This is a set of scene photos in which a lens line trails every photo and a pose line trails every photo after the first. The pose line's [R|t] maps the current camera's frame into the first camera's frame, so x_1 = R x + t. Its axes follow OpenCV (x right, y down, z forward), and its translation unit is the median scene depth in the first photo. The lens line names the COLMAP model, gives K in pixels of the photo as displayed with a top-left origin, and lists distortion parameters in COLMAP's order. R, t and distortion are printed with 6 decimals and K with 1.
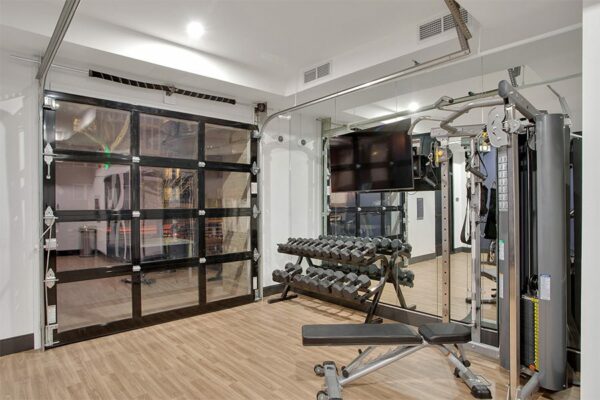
lens RADIAL K [[342.4, 0, 300.0], [0, 342.4, 200.0], [0, 0, 1]] dist [-0.053172, 0.000015]
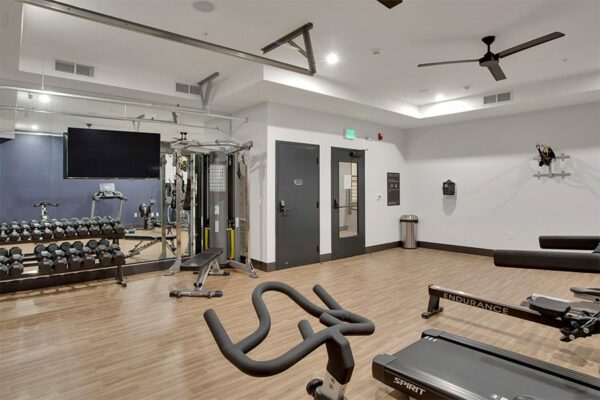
lens RADIAL K [[342.4, 0, 300.0], [0, 342.4, 200.0], [0, 0, 1]] dist [-0.053172, 0.000015]
pose [[0.016299, -0.035016, 0.999254, -1.497959], [-0.003489, 0.999379, 0.035077, 0.005899], [-0.999861, -0.004058, 0.016167, 0.399042]]
